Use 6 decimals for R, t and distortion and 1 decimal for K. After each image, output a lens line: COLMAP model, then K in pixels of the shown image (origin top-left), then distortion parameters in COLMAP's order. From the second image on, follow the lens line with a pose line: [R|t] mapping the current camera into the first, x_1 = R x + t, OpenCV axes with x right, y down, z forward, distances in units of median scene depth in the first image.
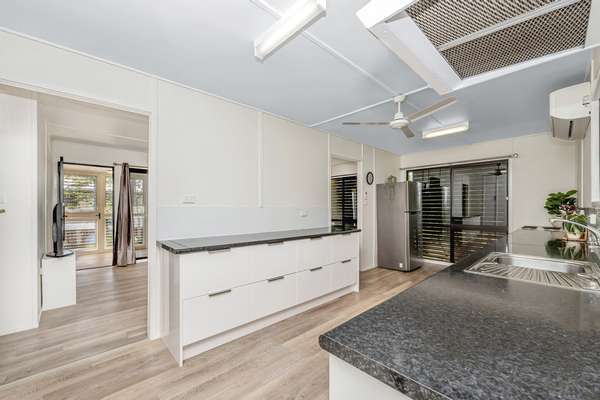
lens RADIAL K [[246.7, 0, 300.1], [0, 246.7, 205.1], [0, 0, 1]] dist [0.001919, 0.000215]
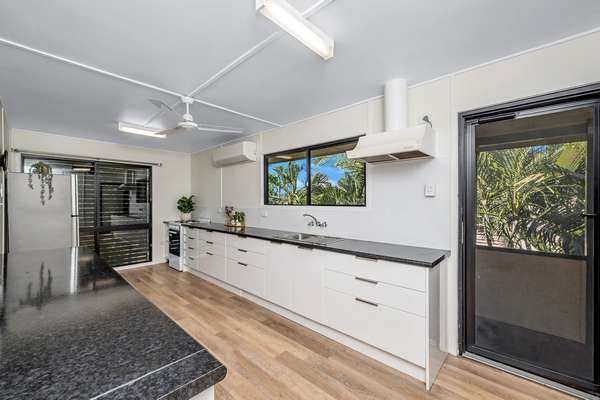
lens RADIAL K [[246.7, 0, 301.0], [0, 246.7, 202.7], [0, 0, 1]] dist [0.001919, 0.000215]
pose [[-0.055691, 0.002925, 0.998444, -0.405790], [-0.008306, 0.999960, -0.003393, -0.016993], [-0.998414, -0.008483, -0.055664, 0.409504]]
